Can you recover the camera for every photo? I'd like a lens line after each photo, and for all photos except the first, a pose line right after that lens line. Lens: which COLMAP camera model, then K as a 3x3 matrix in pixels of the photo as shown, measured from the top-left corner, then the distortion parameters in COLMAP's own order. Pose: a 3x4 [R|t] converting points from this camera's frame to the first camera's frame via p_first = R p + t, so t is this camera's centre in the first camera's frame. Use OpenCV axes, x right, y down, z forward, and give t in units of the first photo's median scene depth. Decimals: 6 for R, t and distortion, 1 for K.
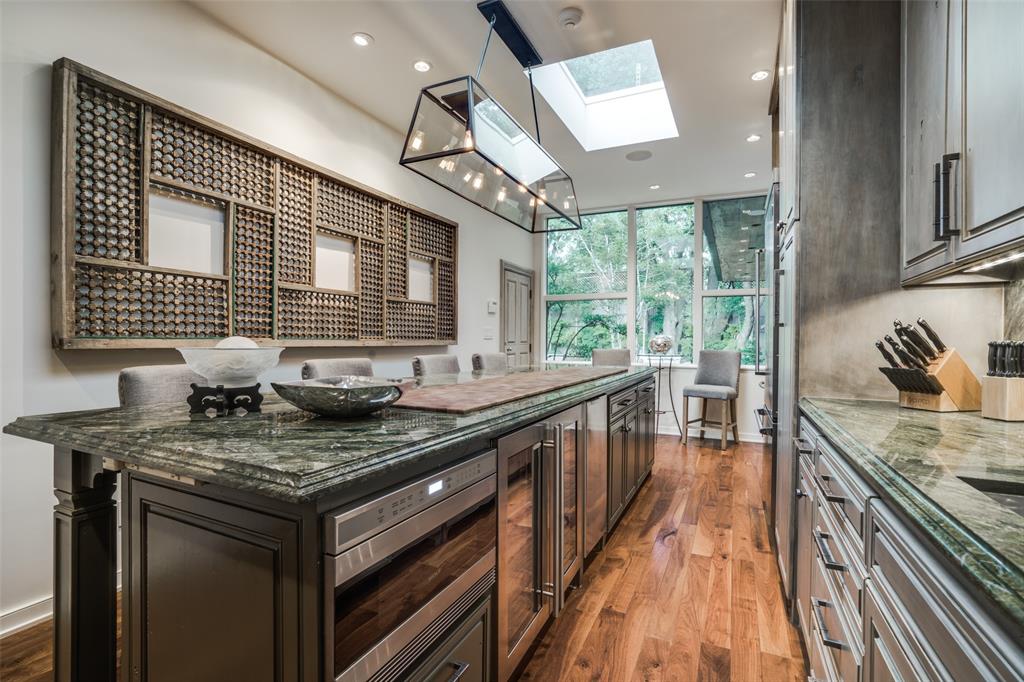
lens RADIAL K [[470.8, 0, 510.0], [0, 470.8, 341.2], [0, 0, 1]] dist [-0.026351, 0.009595]
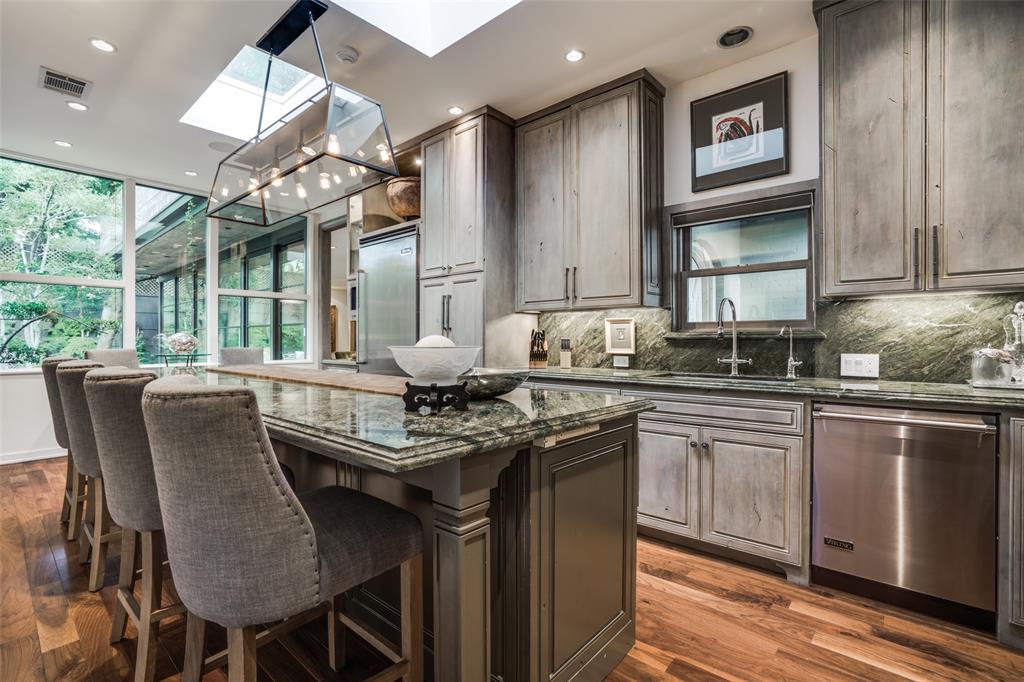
lens RADIAL K [[470.8, 0, 516.9], [0, 470.8, 341.0], [0, 0, 1]] dist [-0.026351, 0.009595]
pose [[0.248685, -0.008411, 0.968548, -1.166724], [0.008607, 0.999942, 0.006474, -0.000785], [-0.968546, 0.006727, 0.248743, 0.436904]]
